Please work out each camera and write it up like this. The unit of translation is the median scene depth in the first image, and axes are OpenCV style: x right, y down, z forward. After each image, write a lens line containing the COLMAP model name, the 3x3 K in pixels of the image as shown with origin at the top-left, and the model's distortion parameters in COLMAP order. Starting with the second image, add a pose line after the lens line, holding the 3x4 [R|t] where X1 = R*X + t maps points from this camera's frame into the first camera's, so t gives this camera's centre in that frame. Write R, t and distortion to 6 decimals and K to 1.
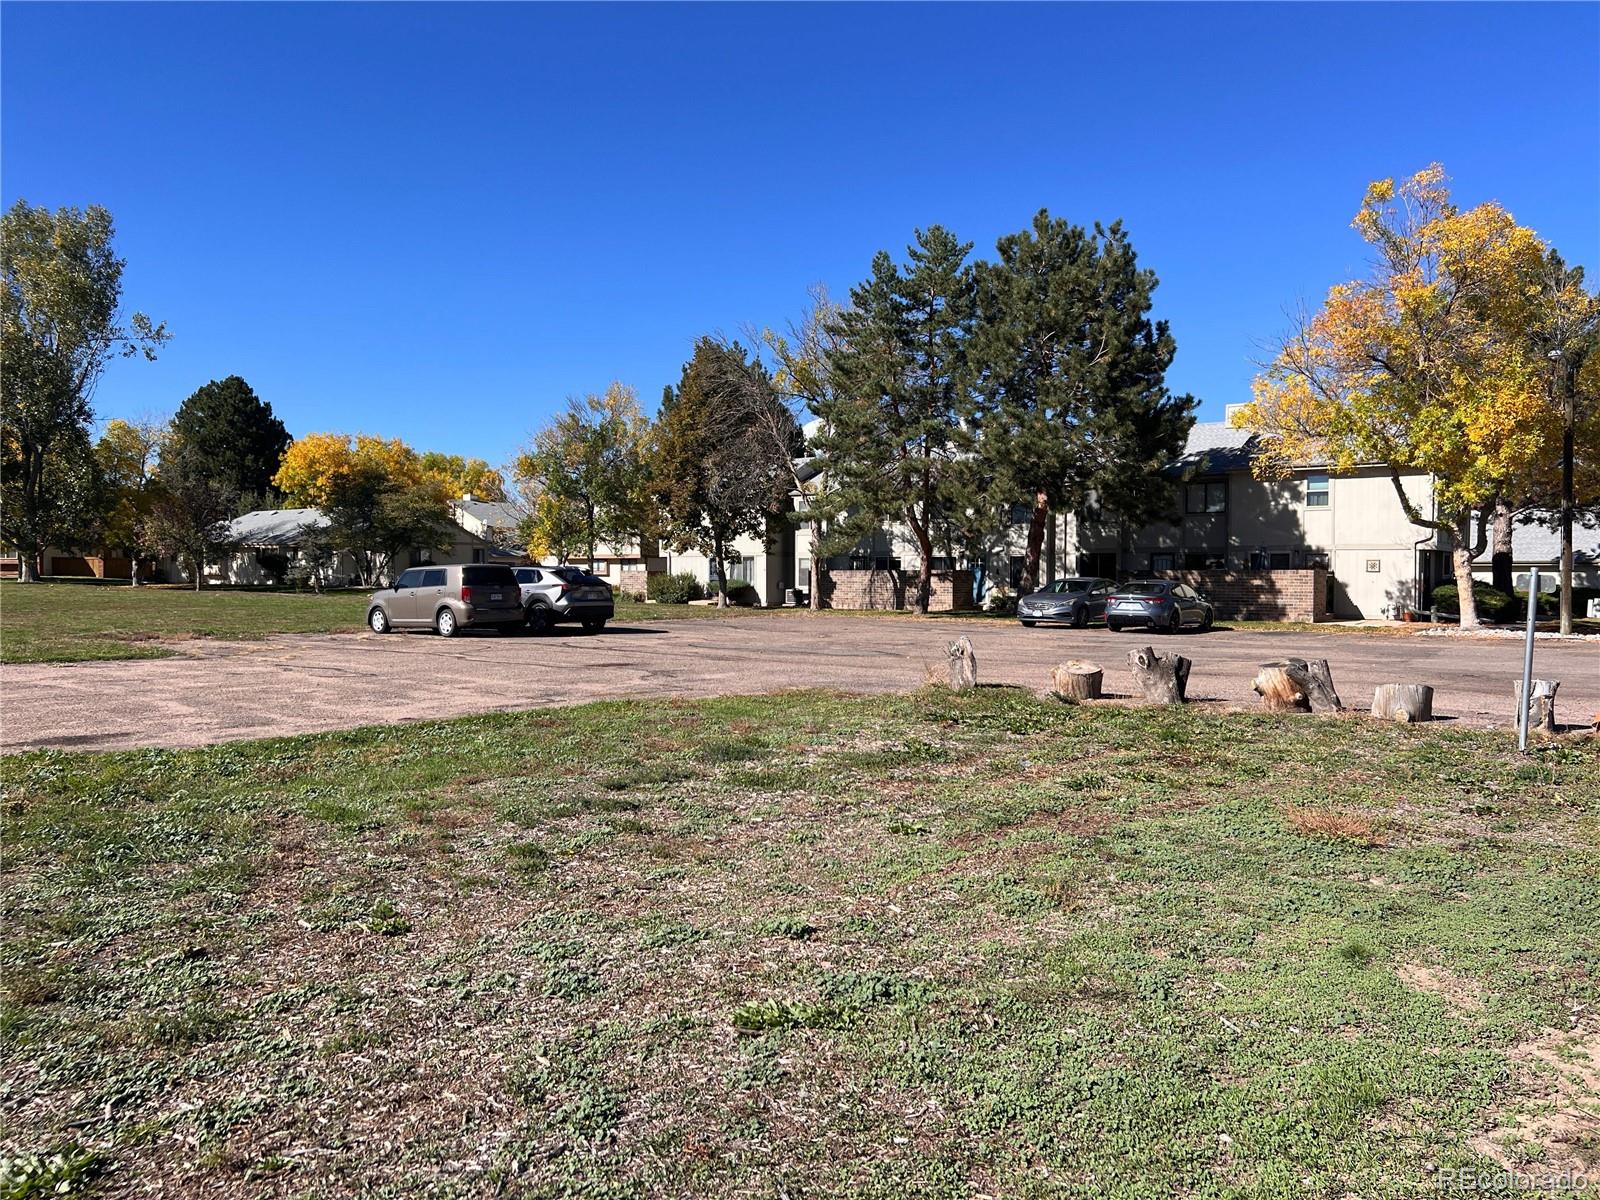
lens RADIAL K [[1203.4, 0, 804.4], [0, 1203.4, 609.1], [0, 0, 1]] dist [0.052306, -0.069526]
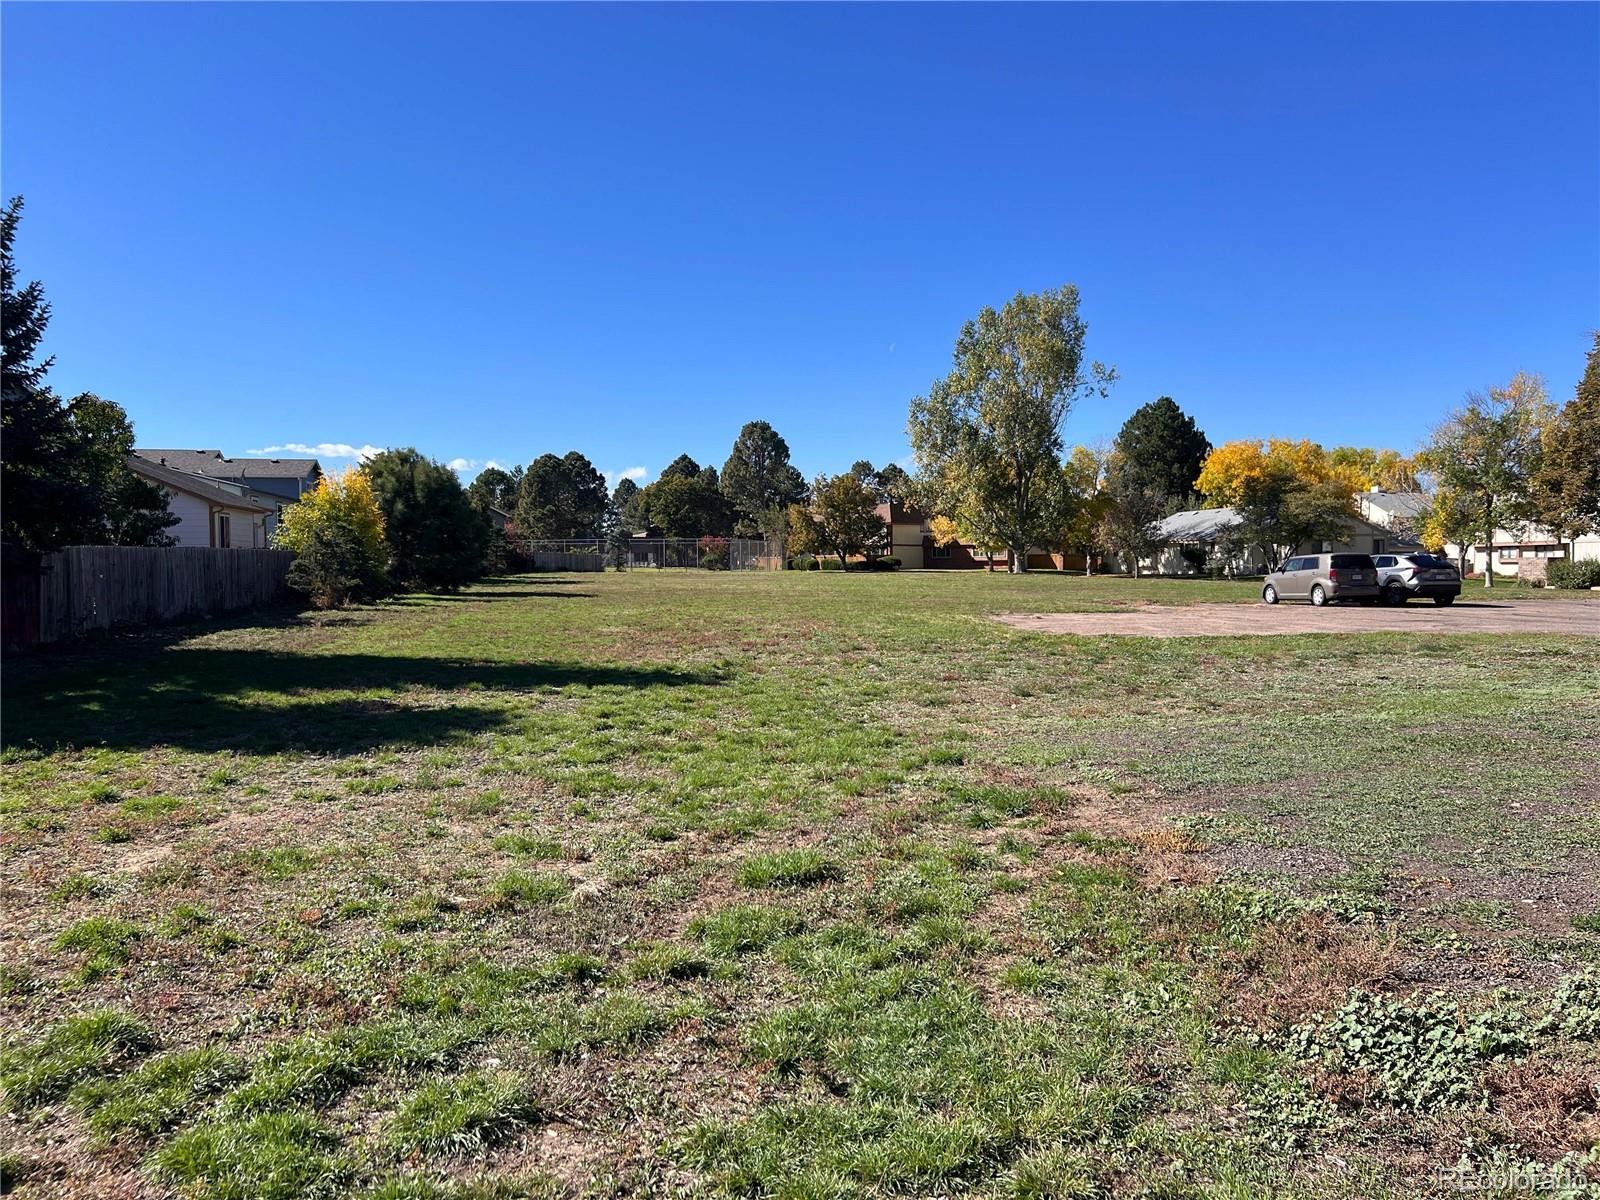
lens RADIAL K [[1203.4, 0, 804.4], [0, 1203.4, 609.1], [0, 0, 1]] dist [0.052306, -0.069526]
pose [[0.750029, 0.013253, -0.661273, 0.065618], [-0.009179, 0.999912, 0.009628, 0.006774], [0.661342, -0.001151, 0.750084, -0.155926]]
